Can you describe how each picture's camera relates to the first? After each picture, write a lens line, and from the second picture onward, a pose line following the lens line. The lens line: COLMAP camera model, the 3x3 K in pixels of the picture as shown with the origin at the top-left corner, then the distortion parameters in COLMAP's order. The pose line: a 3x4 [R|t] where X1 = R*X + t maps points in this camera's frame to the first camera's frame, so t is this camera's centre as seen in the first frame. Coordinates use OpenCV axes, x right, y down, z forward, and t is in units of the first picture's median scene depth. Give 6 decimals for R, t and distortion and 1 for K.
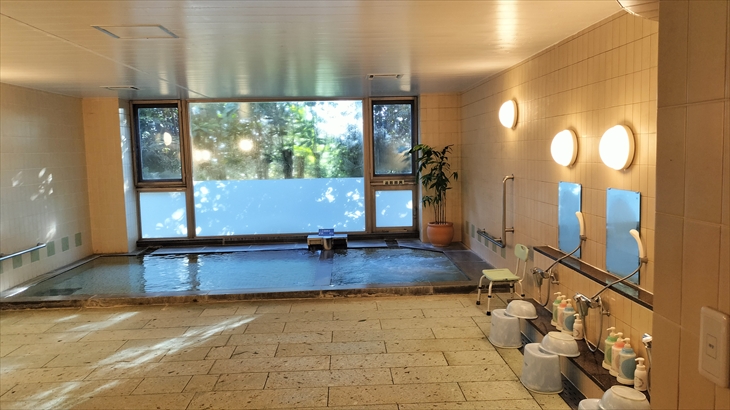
lens RADIAL K [[549.8, 0, 365.0], [0, 549.8, 205.0], [0, 0, 1]] dist [0.089878, -0.134915]
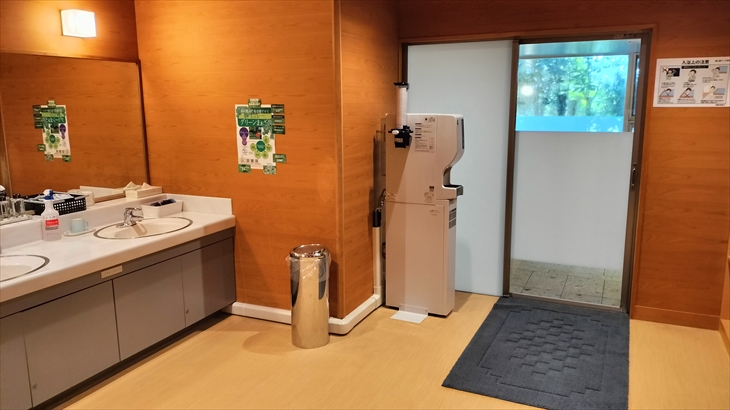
lens RADIAL K [[549.8, 0, 365.0], [0, 549.8, 205.0], [0, 0, 1]] dist [0.089878, -0.134915]
pose [[0.888557, 0.103389, -0.446964, 0.045126], [-0.060497, 0.992173, 0.109236, 0.034353], [0.454759, -0.070022, 0.887858, -0.304934]]
